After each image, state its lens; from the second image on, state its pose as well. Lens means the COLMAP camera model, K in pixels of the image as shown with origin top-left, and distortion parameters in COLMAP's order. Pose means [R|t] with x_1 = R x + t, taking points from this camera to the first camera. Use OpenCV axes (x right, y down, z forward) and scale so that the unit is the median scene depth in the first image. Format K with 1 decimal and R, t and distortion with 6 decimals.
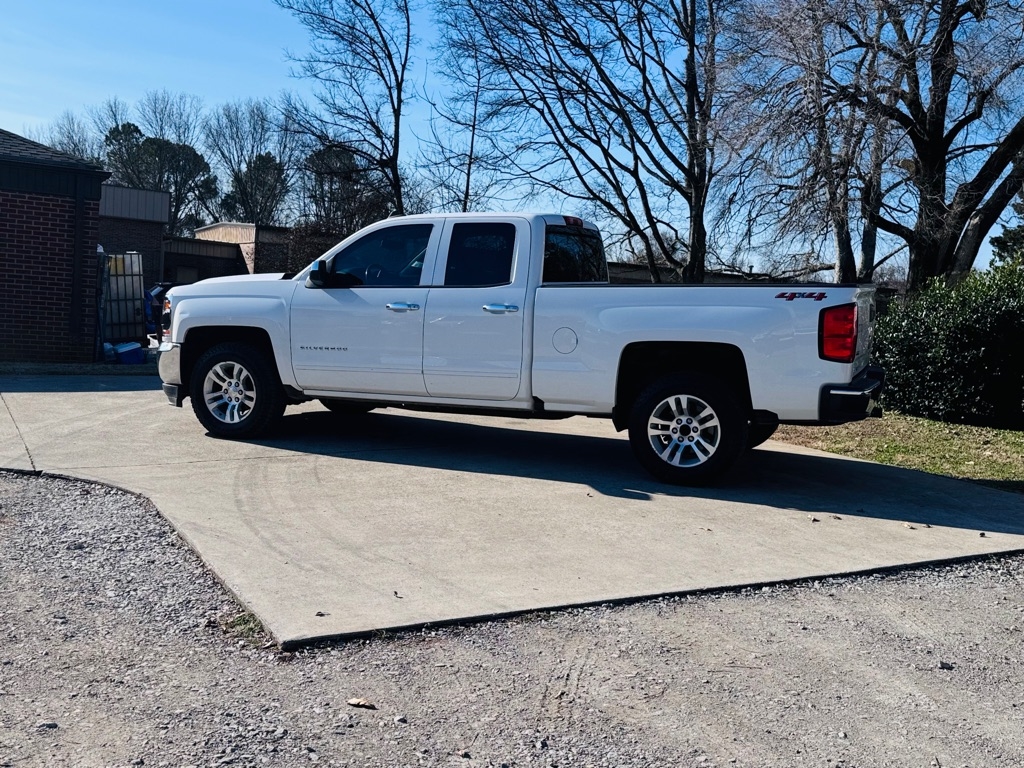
lens RADIAL K [[1062.4, 0, 512.0], [0, 1062.4, 384.0], [0, 0, 1]] dist [0.170358, -0.332420]
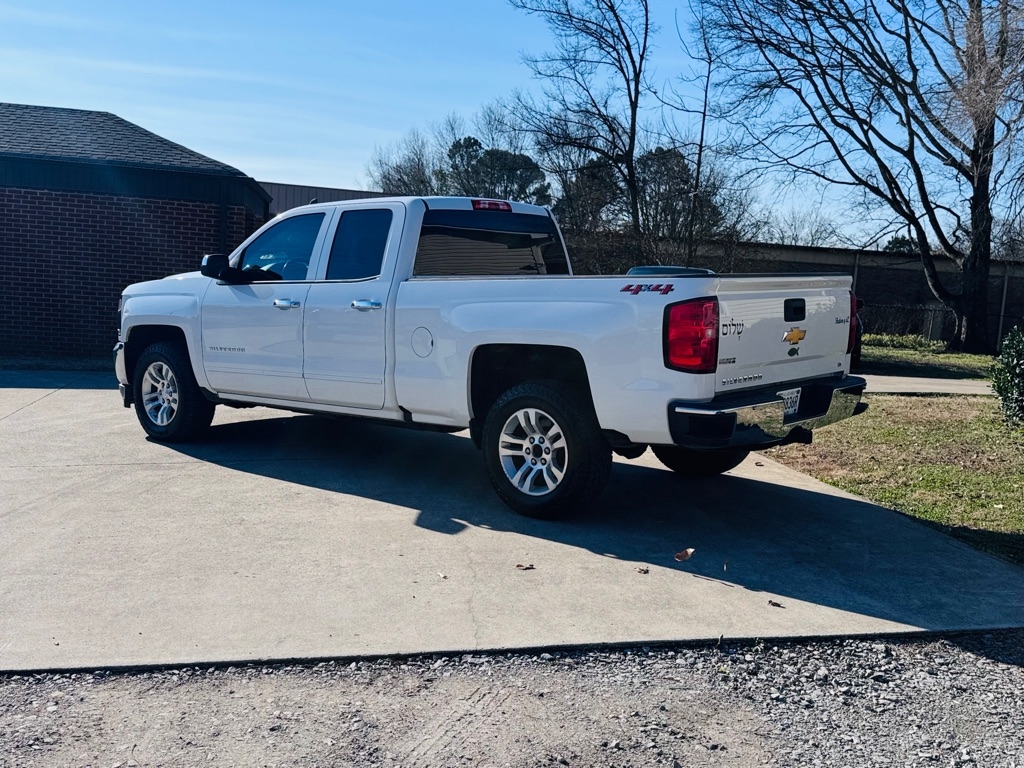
lens RADIAL K [[1062.4, 0, 512.0], [0, 1062.4, 384.0], [0, 0, 1]] dist [0.170358, -0.332420]
pose [[0.951208, 0.017622, -0.308045, 0.361669], [-0.017534, 0.999842, 0.003053, -0.010180], [0.308050, 0.002497, 0.951367, 0.185248]]
